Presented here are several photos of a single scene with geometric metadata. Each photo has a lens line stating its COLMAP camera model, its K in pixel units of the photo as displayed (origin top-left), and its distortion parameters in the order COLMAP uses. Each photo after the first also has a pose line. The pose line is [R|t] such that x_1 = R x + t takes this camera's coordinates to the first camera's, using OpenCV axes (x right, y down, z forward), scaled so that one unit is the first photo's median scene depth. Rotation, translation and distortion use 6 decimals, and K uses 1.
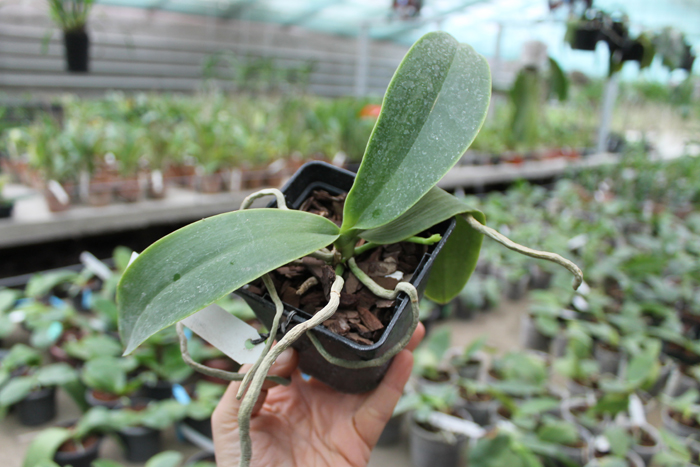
lens RADIAL K [[580.5, 0, 351.2], [0, 580.5, 231.5], [0, 0, 1]] dist [-0.117866, 0.079437]
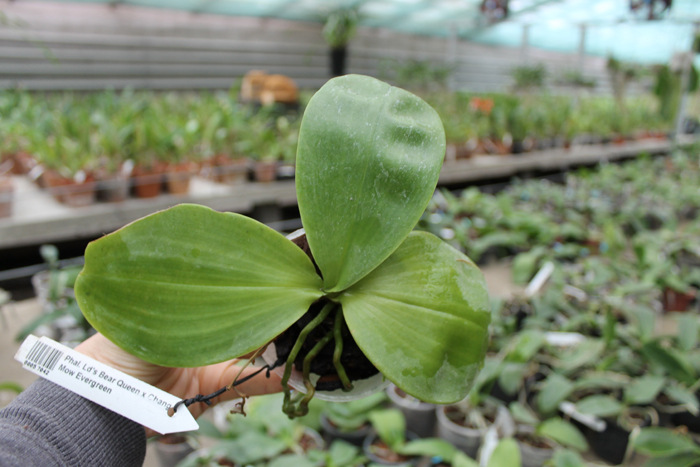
lens RADIAL K [[580.5, 0, 355.3], [0, 580.5, 247.4], [0, 0, 1]] dist [-0.117866, 0.079437]
pose [[0.998561, -0.018067, -0.050495, -0.235258], [0.019773, 0.999243, 0.033496, 0.055146], [0.049852, -0.034447, 0.998162, -0.256606]]
